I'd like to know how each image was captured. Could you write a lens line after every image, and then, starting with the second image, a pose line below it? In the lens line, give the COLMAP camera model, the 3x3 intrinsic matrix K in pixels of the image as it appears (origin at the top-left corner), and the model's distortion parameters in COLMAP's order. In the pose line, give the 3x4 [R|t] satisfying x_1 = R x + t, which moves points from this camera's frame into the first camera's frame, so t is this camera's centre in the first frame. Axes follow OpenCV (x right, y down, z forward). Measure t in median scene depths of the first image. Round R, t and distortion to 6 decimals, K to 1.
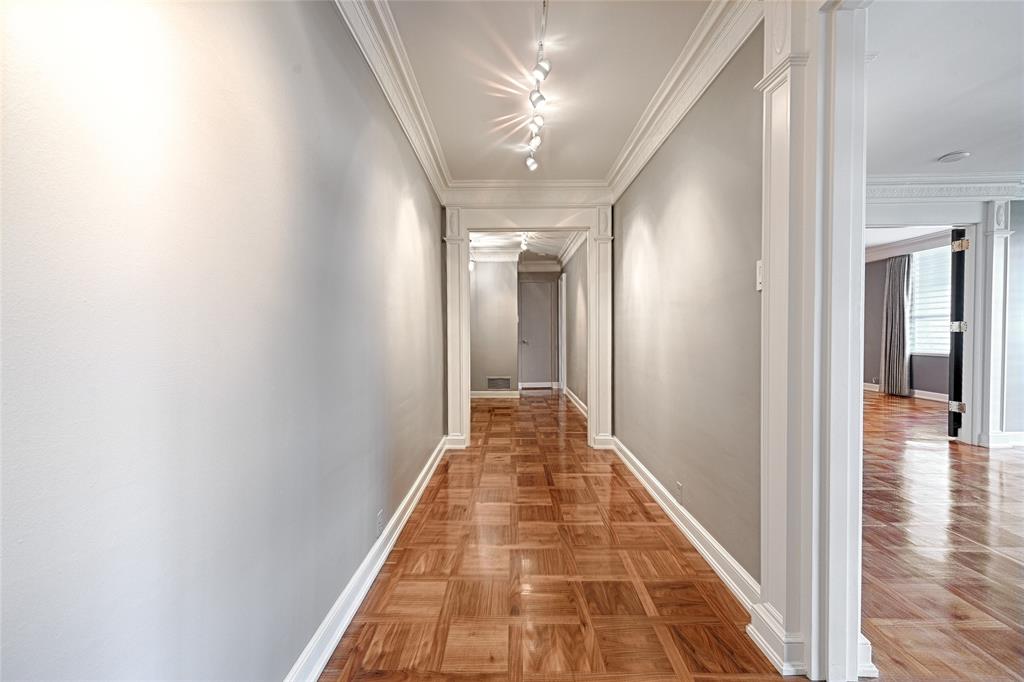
lens RADIAL K [[413.5, 0, 509.3], [0, 413.5, 341.6], [0, 0, 1]] dist [0.002477, 0.000102]
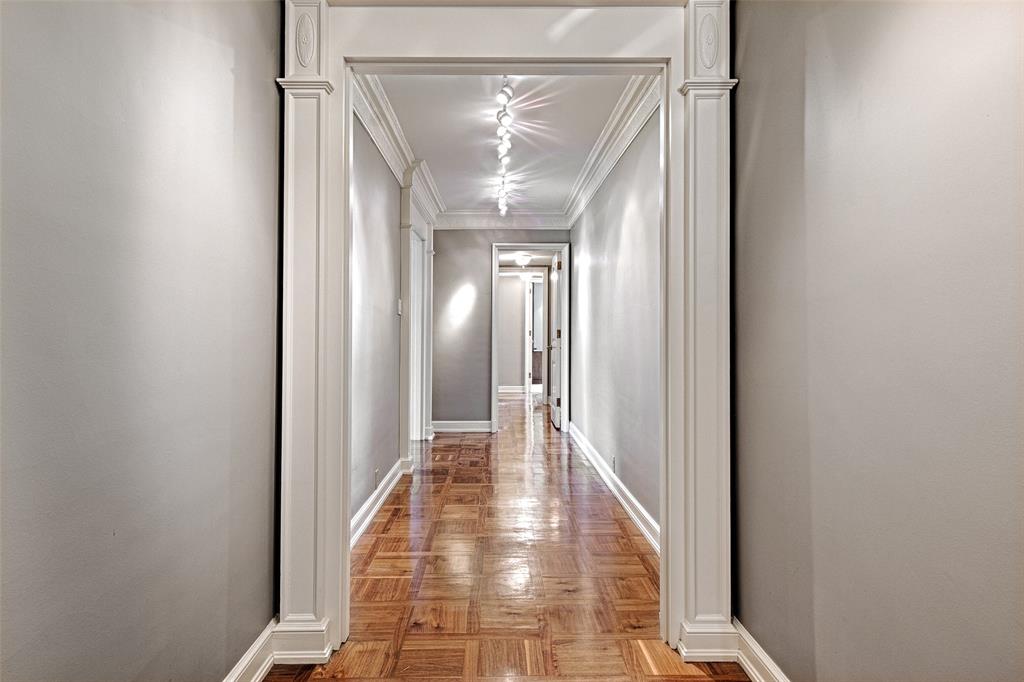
lens RADIAL K [[413.5, 0, 510.5], [0, 413.5, 338.2], [0, 0, 1]] dist [0.002477, 0.000102]
pose [[0.997190, 0.007441, 0.074550, 0.023005], [-0.005904, 0.999766, -0.020809, -0.012195], [-0.074688, 0.020311, 0.997000, 0.621973]]
